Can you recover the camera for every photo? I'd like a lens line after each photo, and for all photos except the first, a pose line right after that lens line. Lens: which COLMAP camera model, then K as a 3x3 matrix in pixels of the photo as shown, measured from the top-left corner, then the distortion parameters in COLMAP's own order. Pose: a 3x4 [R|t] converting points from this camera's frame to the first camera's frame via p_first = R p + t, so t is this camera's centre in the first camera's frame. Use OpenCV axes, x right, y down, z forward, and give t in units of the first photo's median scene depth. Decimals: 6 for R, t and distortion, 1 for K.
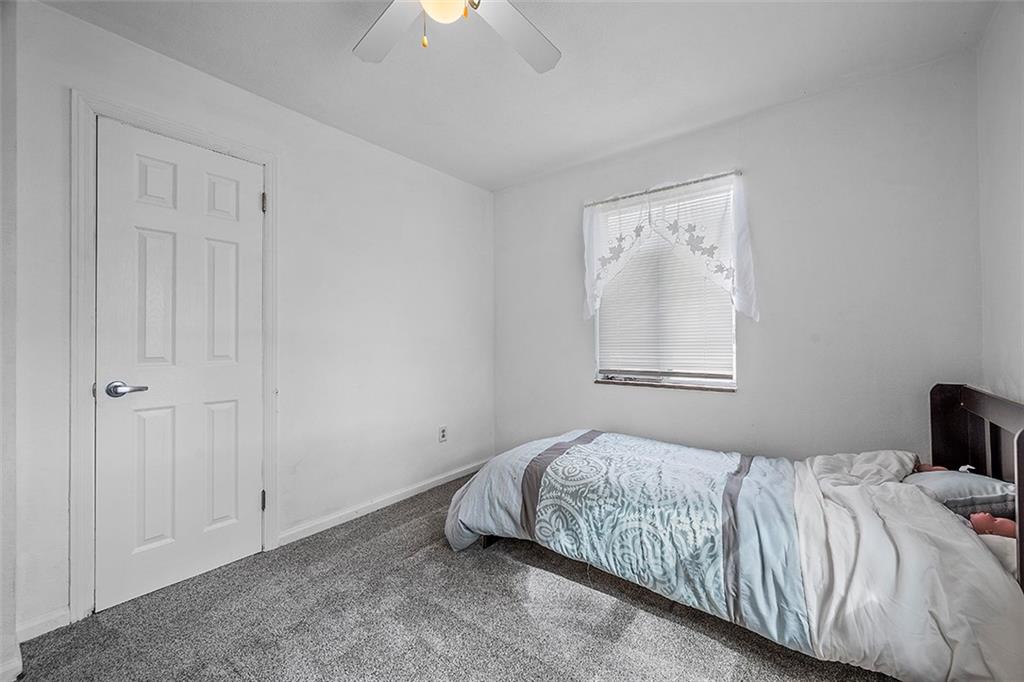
lens RADIAL K [[405.0, 0, 512.0], [0, 405.0, 341.0], [0, 0, 1]] dist [0.000960, -0.000025]
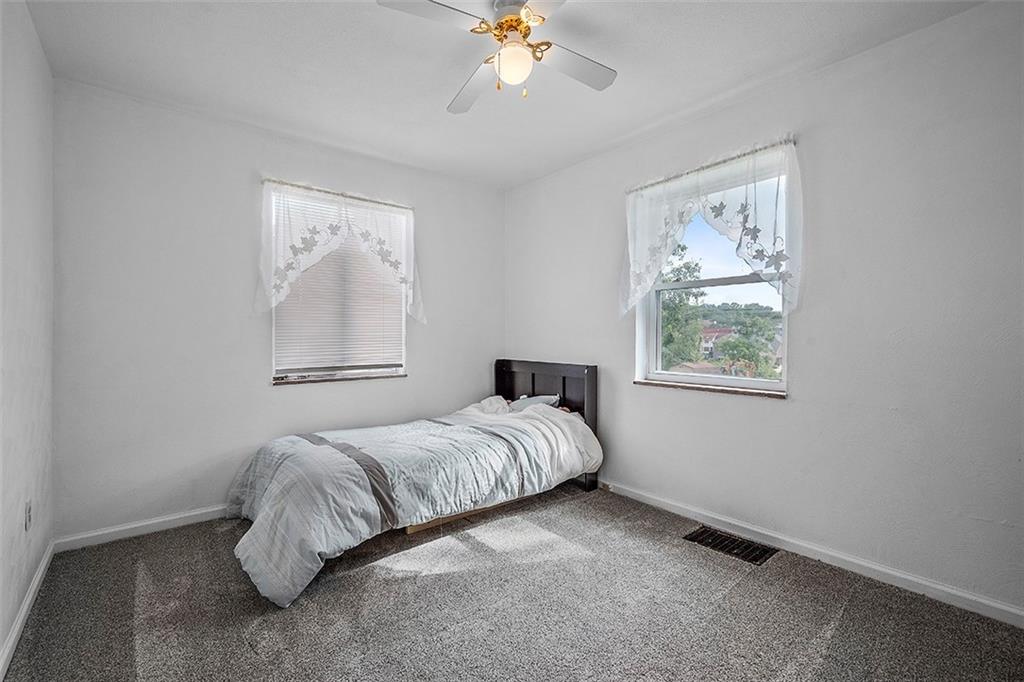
lens RADIAL K [[454.2, 0, 512.0], [0, 454.2, 341.0], [0, 0, 1]] dist [0.000358, 0.000026]
pose [[0.218919, -0.006902, 0.975719, -0.797665], [-0.001338, 0.999972, 0.007374, 0.001062], [-0.975742, -0.002920, 0.218903, 0.347992]]
